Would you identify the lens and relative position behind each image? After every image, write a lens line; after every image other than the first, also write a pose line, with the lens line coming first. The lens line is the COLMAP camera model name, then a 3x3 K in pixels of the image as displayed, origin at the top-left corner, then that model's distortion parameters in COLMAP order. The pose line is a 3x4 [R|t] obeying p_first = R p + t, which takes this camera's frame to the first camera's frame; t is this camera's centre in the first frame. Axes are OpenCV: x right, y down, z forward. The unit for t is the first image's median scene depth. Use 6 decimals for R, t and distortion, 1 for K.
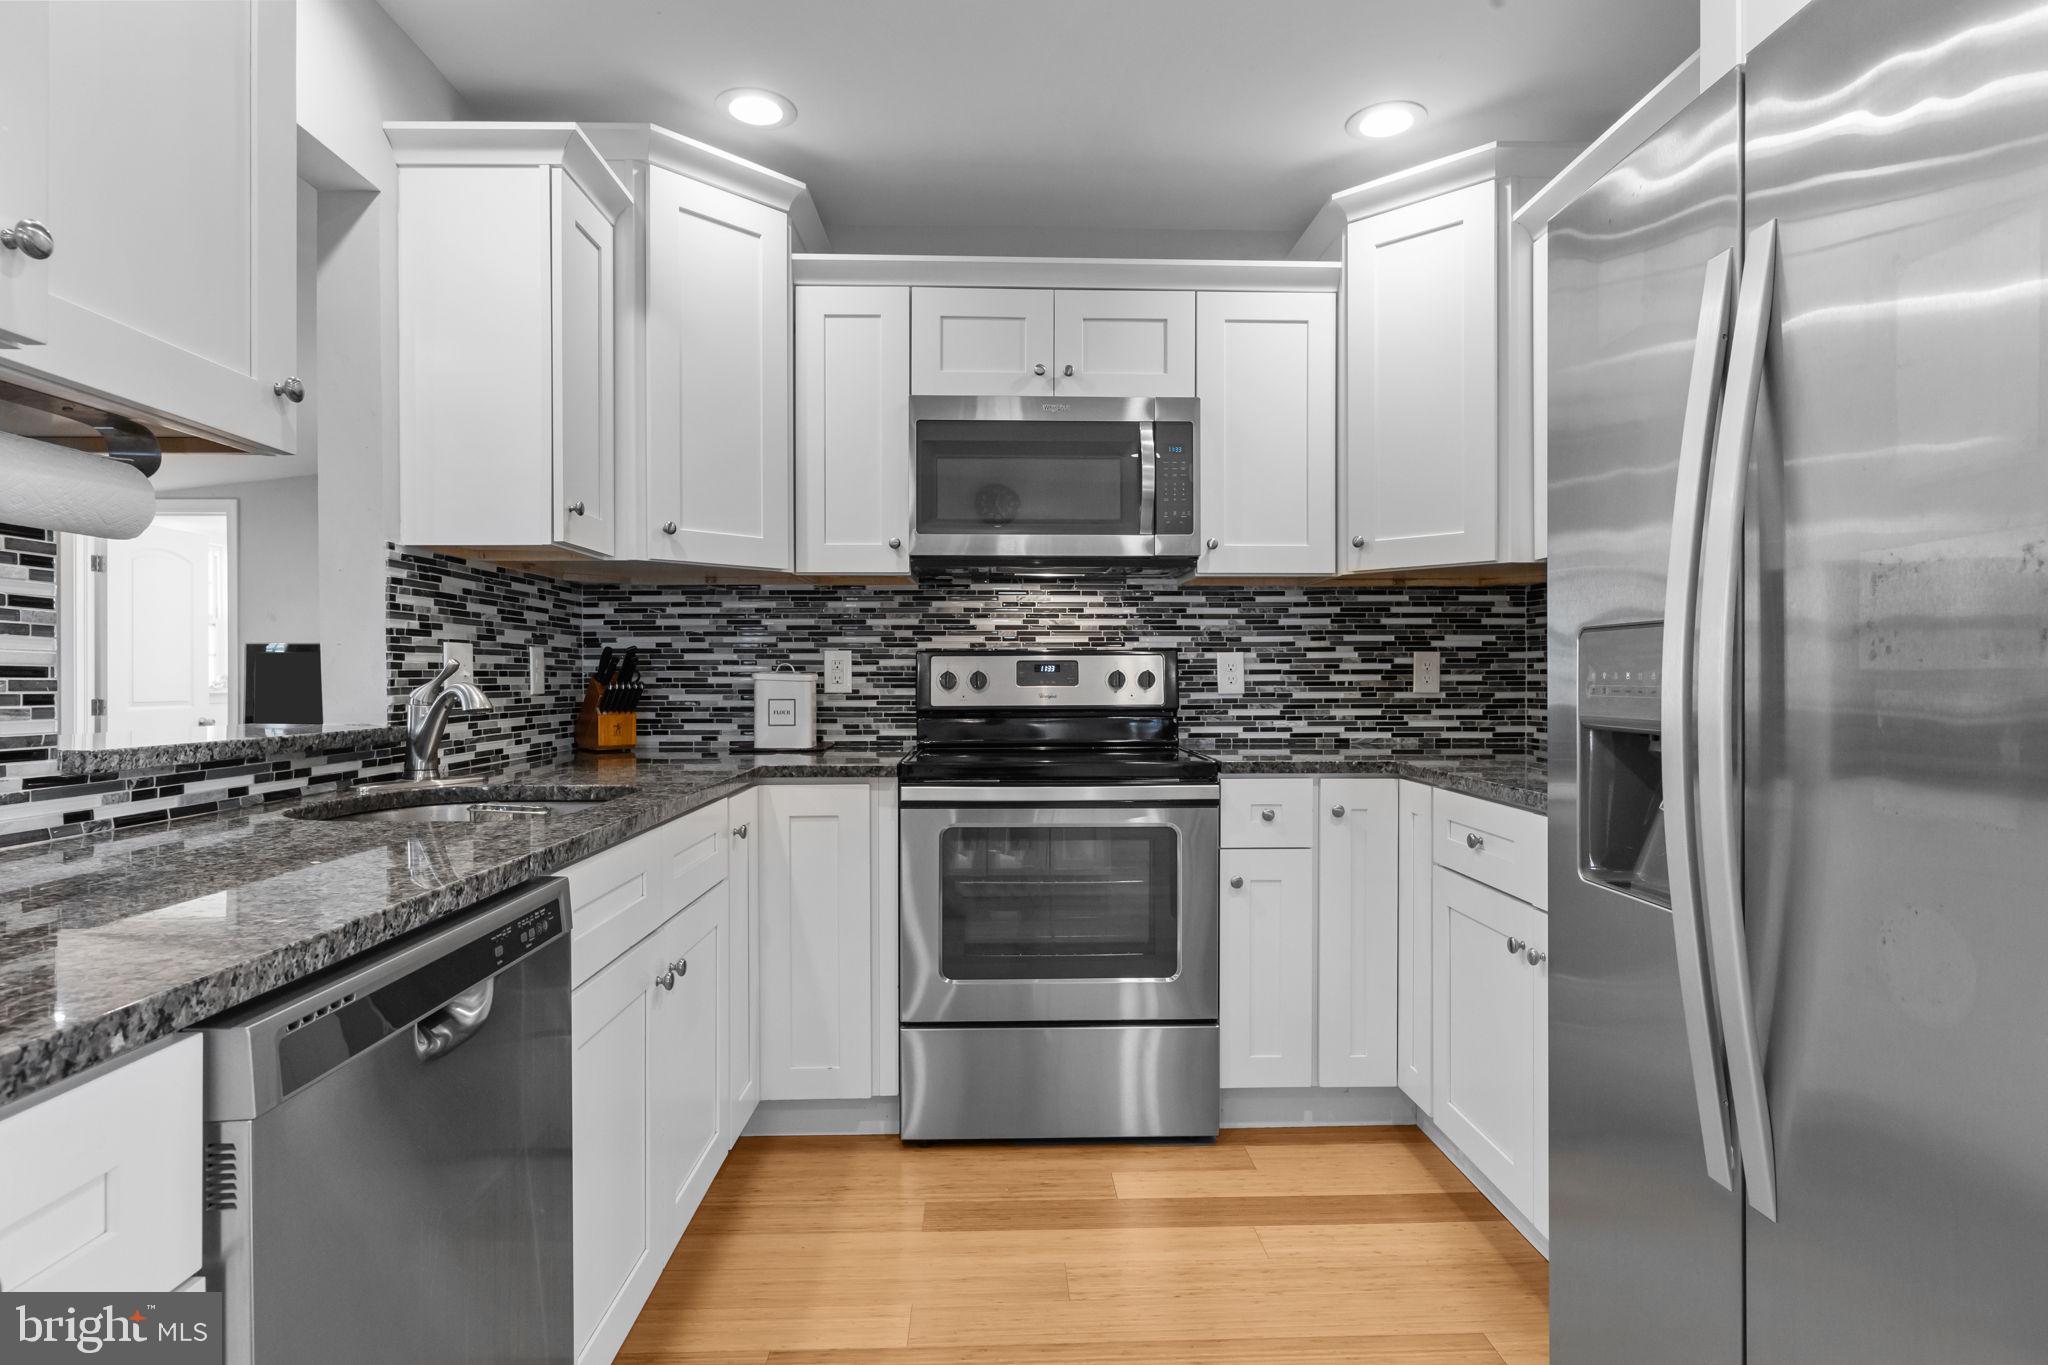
lens RADIAL K [[1088.0, 0, 1024.8], [0, 1088.0, 674.8], [0, 0, 1]] dist [-0.001086, 0.001038]
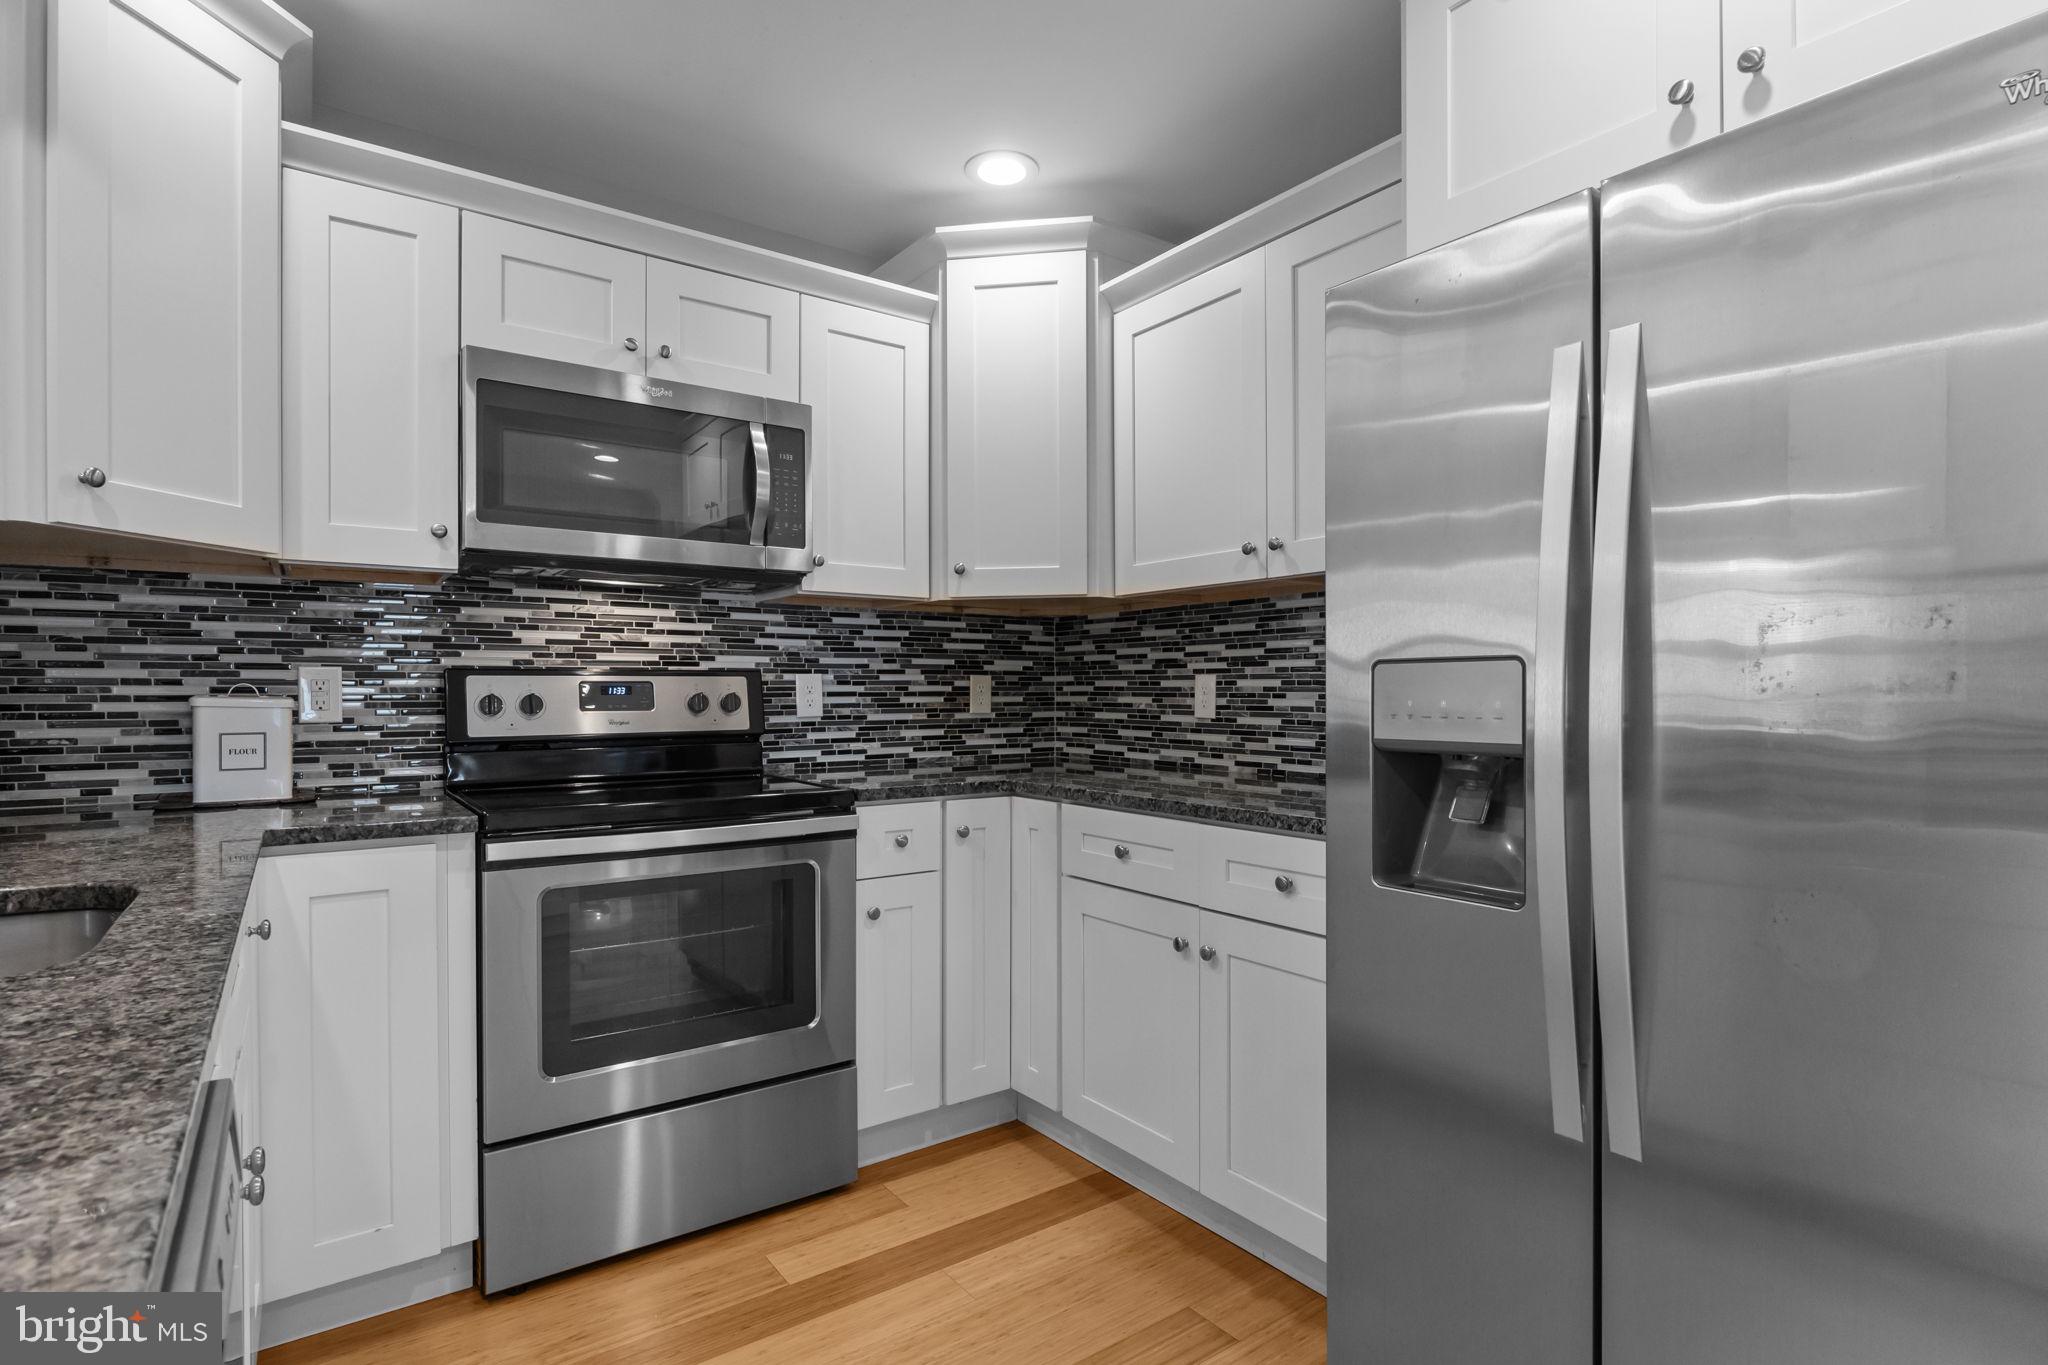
lens RADIAL K [[1010.7, 0, 1023.2], [0, 1010.7, 693.1], [0, 0, 1]] dist [-0.011649, 0.001402]
pose [[0.829397, -0.000801, 0.558659, -0.171765], [0.000465, 1.000000, 0.000743, -0.004614], [-0.558659, -0.000357, 0.829397, 0.162350]]
